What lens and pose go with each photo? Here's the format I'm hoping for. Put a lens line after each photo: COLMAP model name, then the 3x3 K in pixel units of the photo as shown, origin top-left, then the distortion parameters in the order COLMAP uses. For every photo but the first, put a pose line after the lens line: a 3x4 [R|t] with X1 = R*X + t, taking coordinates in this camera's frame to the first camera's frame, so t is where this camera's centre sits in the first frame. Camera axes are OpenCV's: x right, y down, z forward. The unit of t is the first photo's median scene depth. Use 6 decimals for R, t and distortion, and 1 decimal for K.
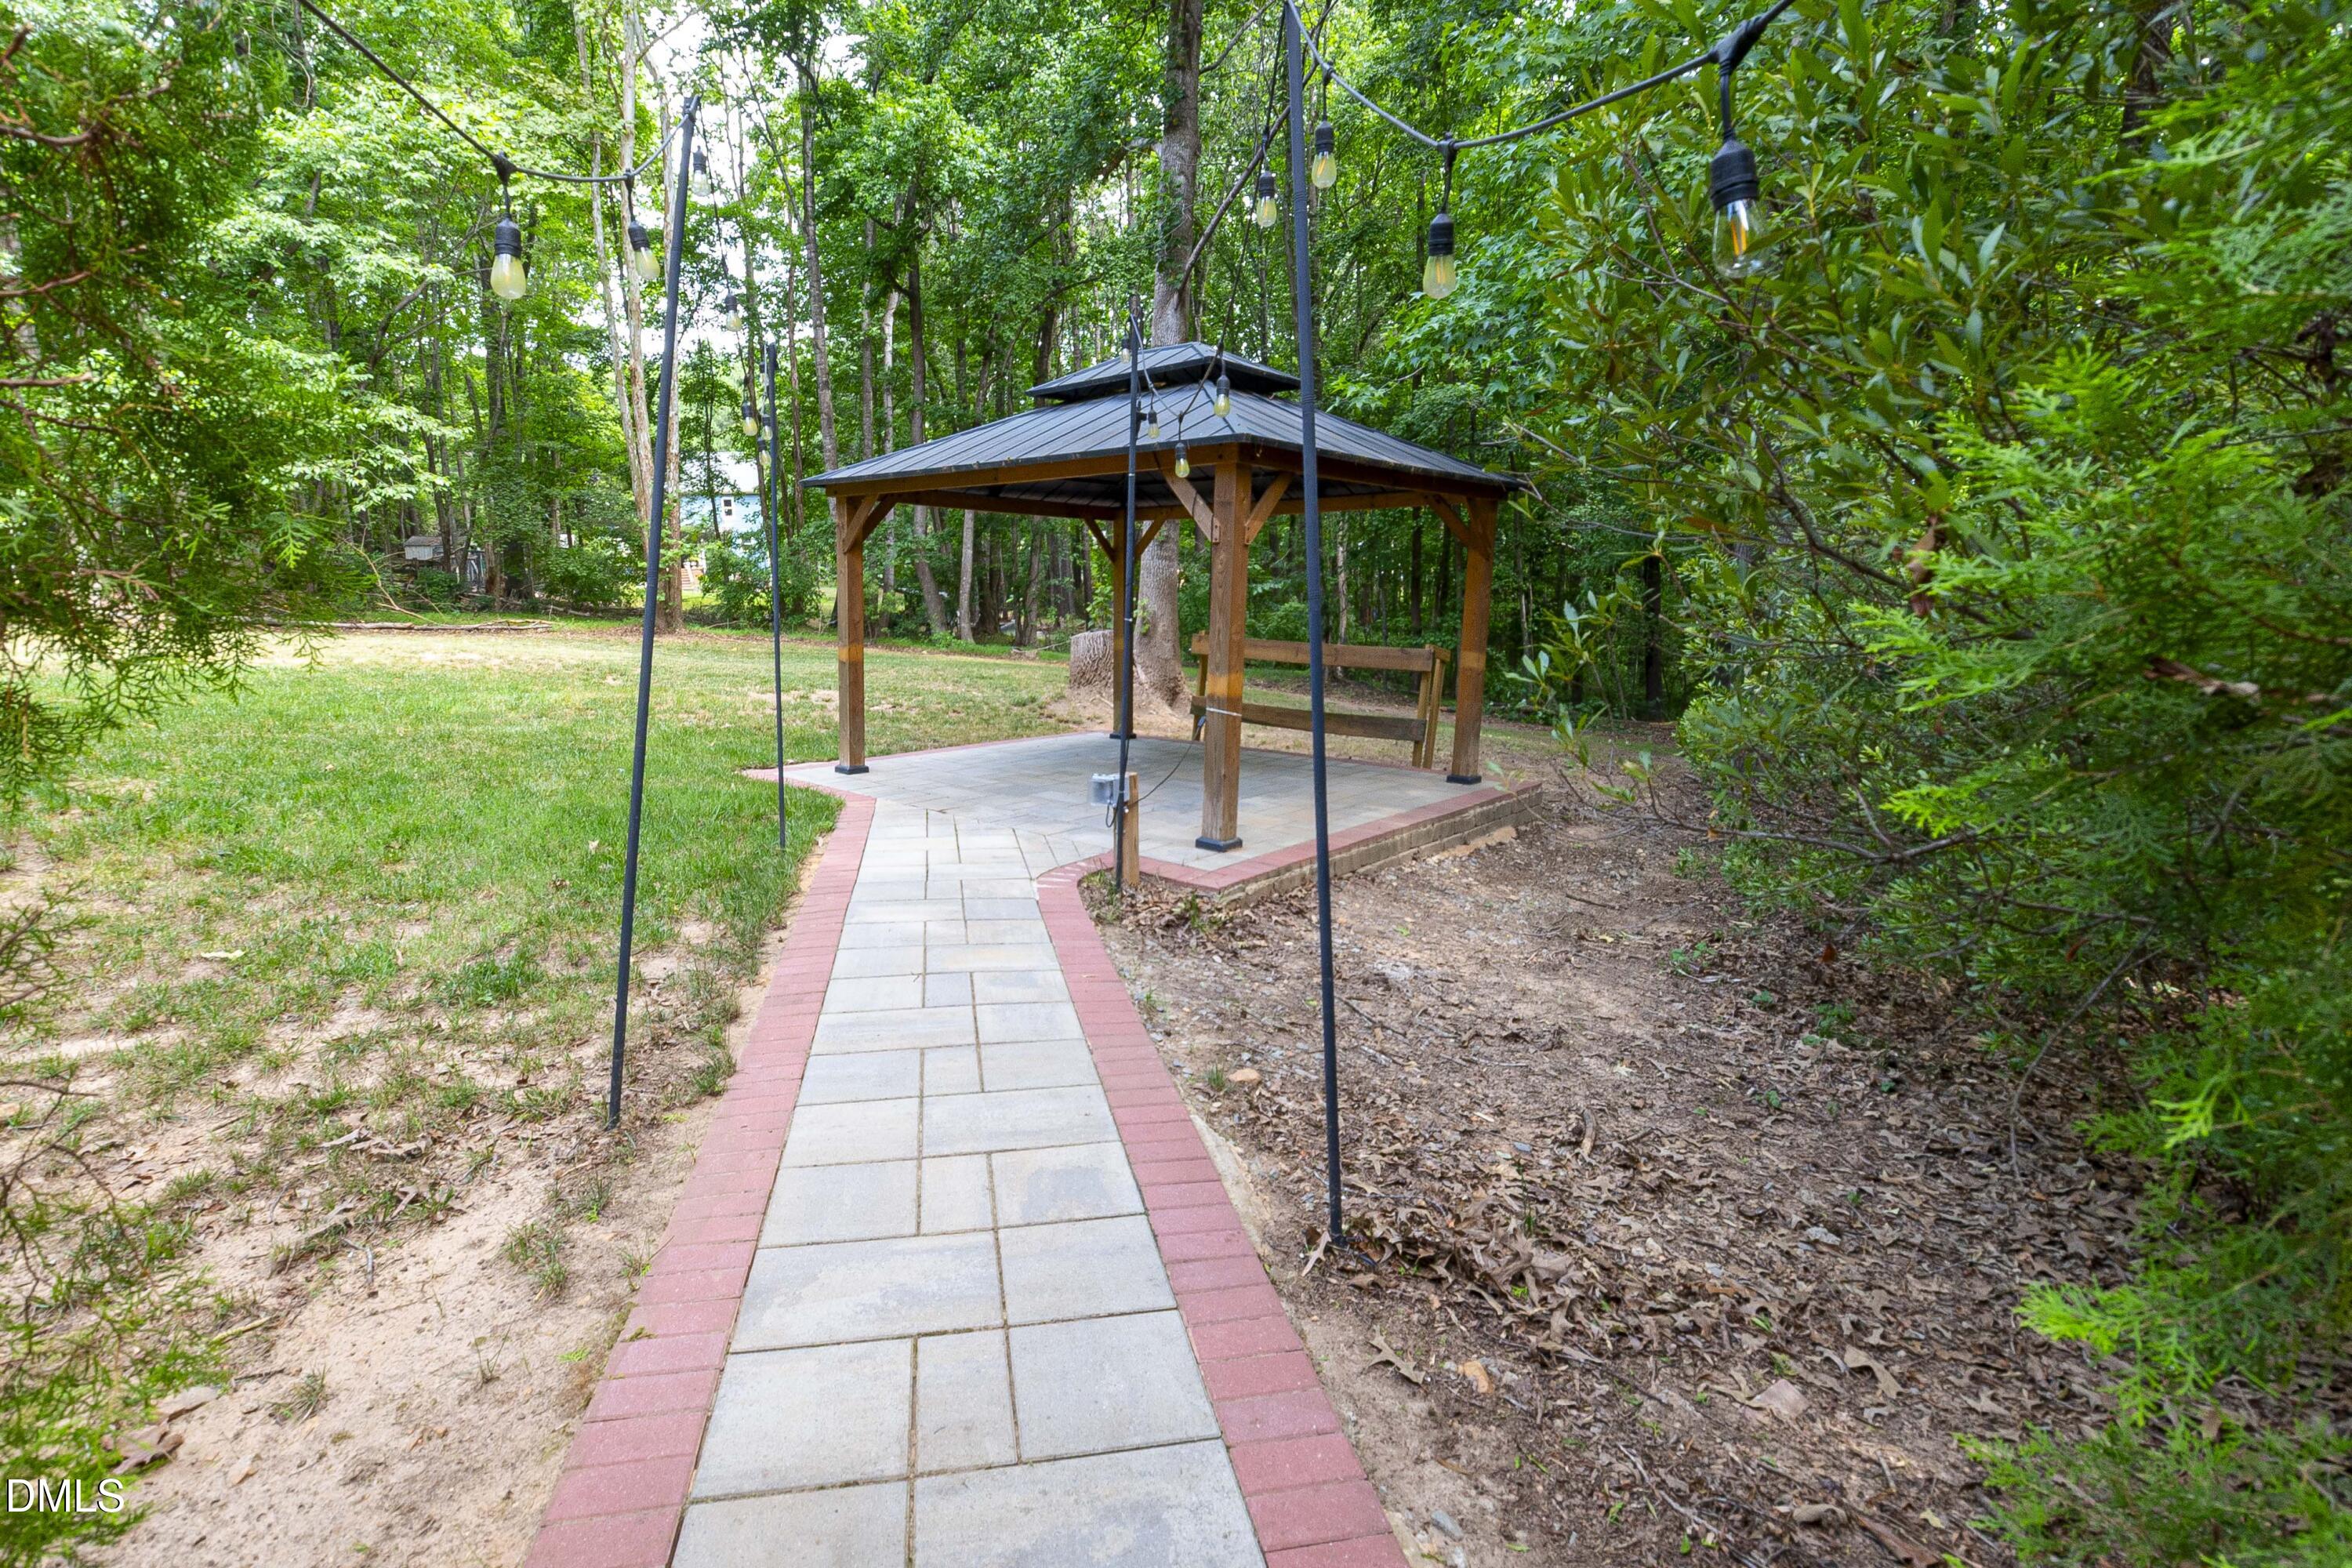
lens RADIAL K [[1048.7, 0, 1206.5], [0, 1048.7, 736.7], [0, 0, 1]] dist [0.002805, 0.001083]
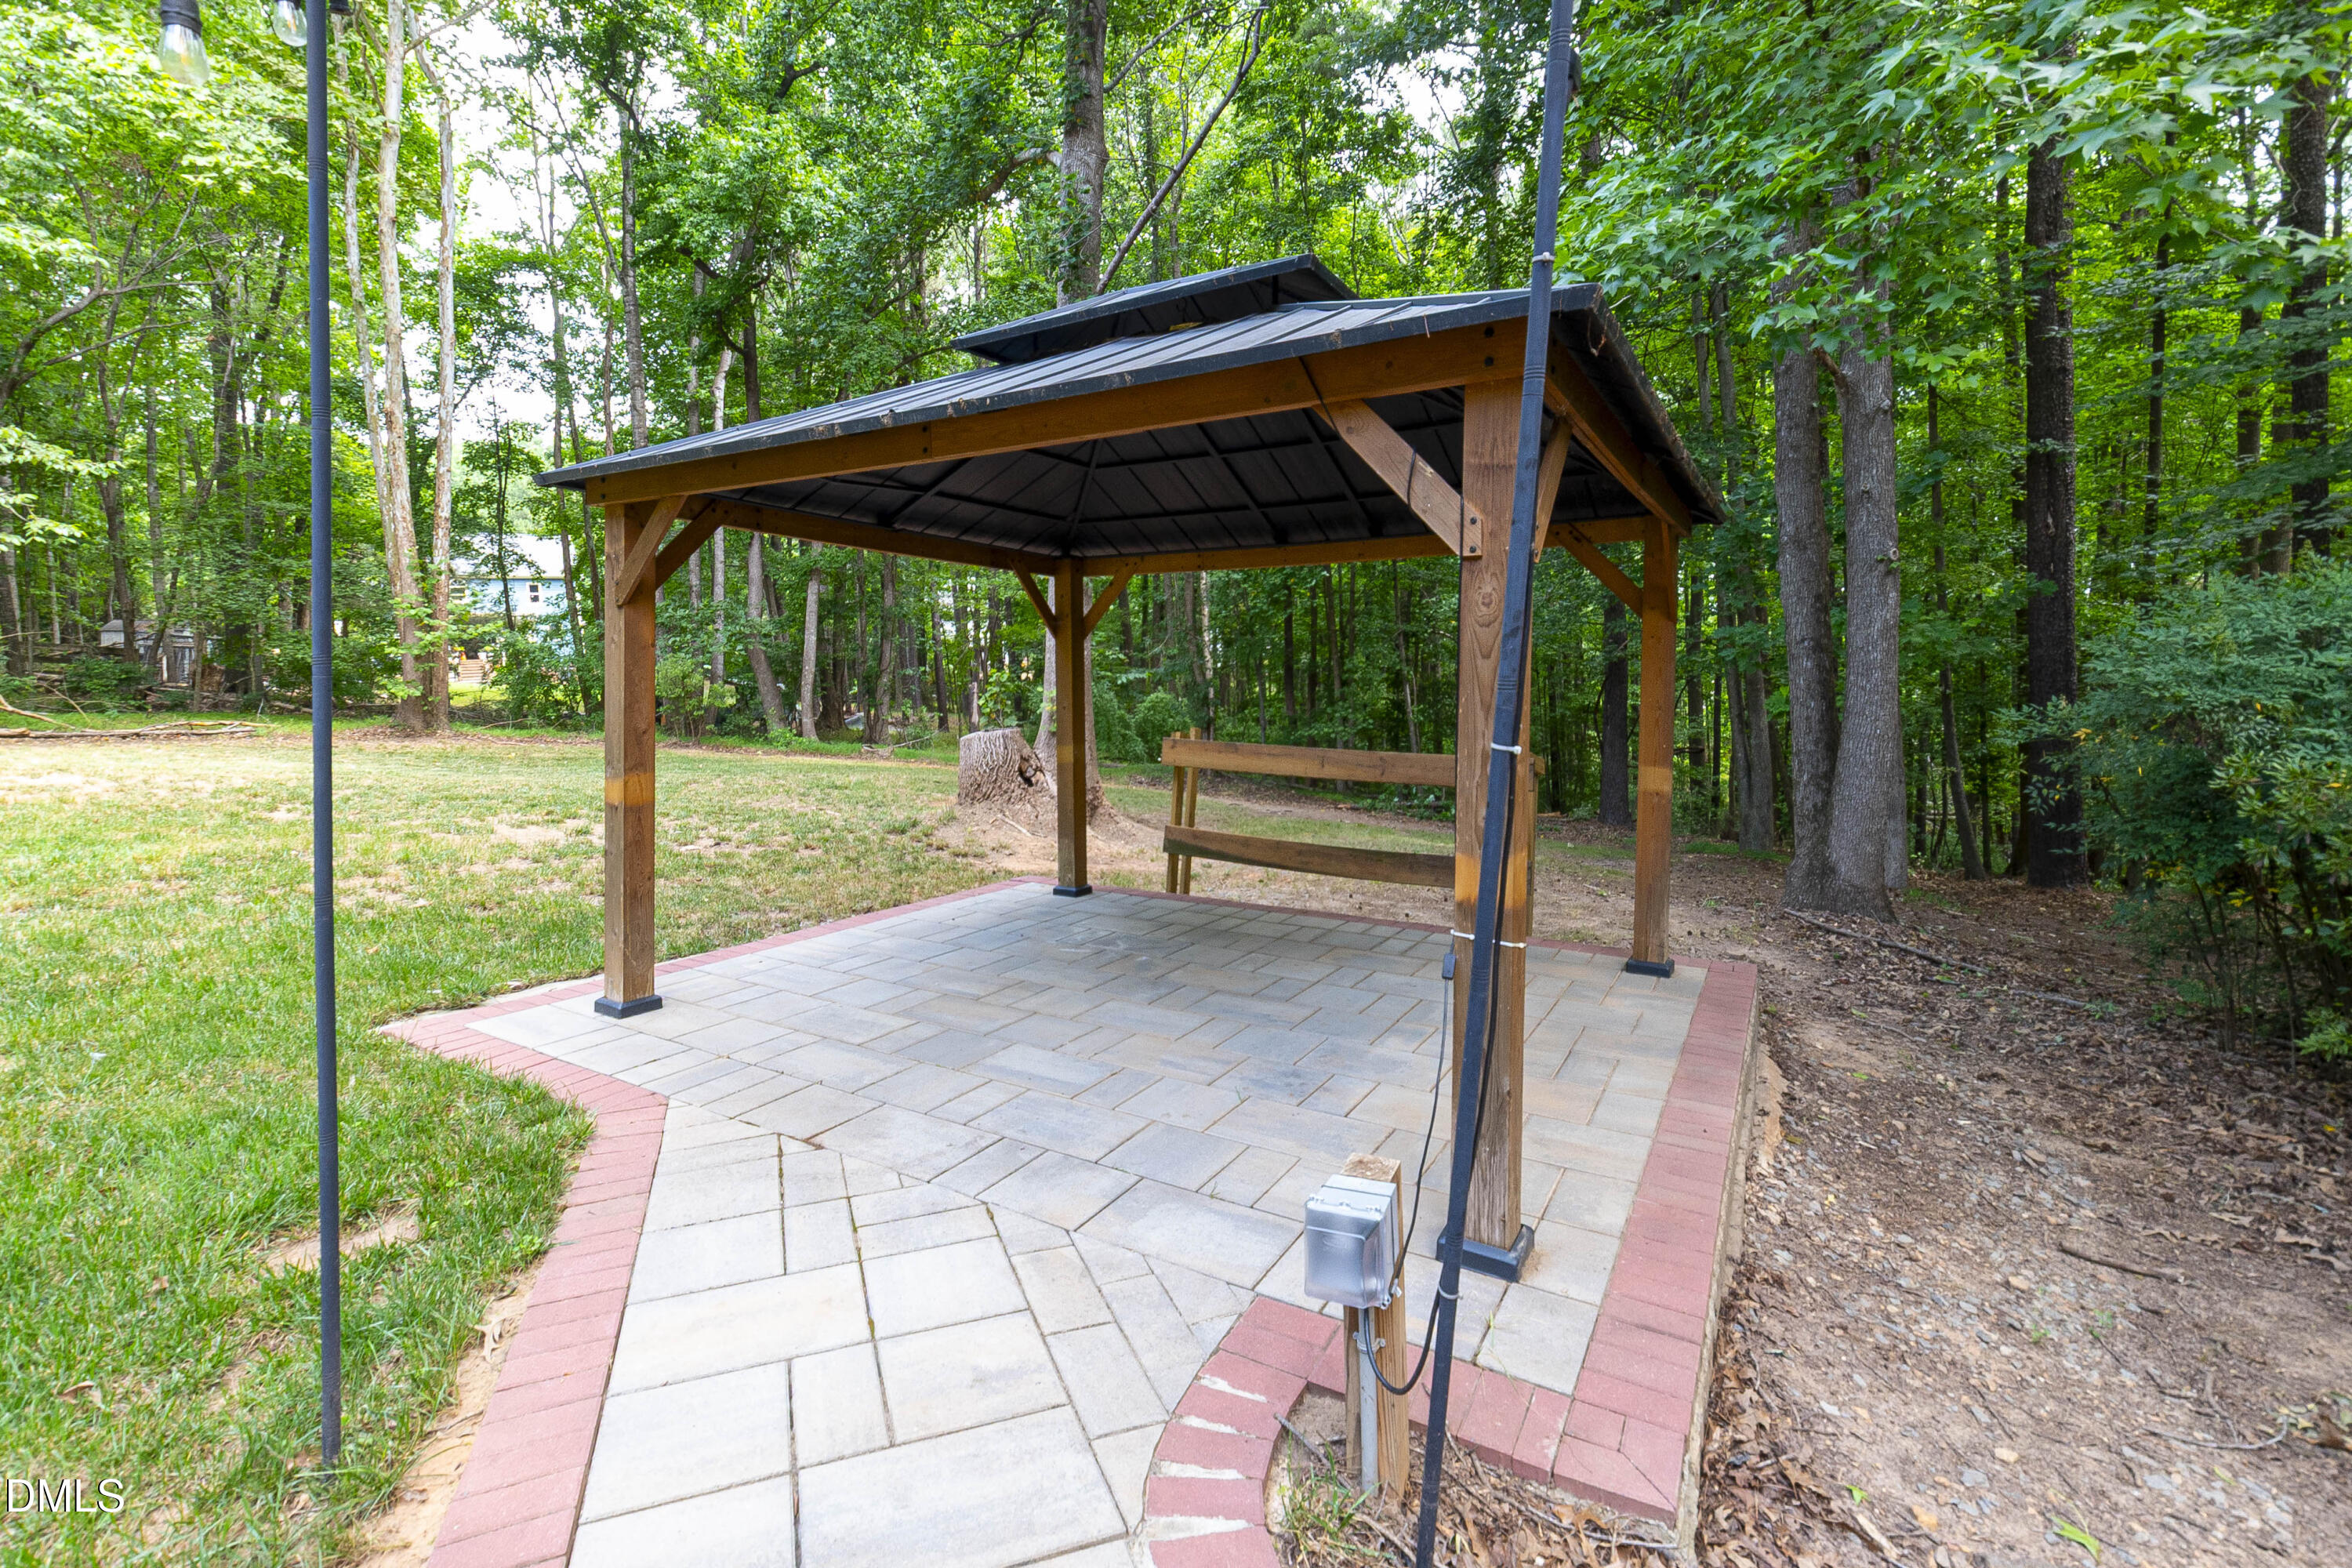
lens RADIAL K [[1033.1, 0, 1167.9], [0, 1033.1, 742.8], [0, 0, 1]] dist [0.018035, -0.005596]
pose [[0.993178, -0.012542, 0.115931, -0.035605], [0.021633, 0.996758, -0.077499, -0.015925], [-0.114583, 0.079478, 0.990229, 0.123865]]
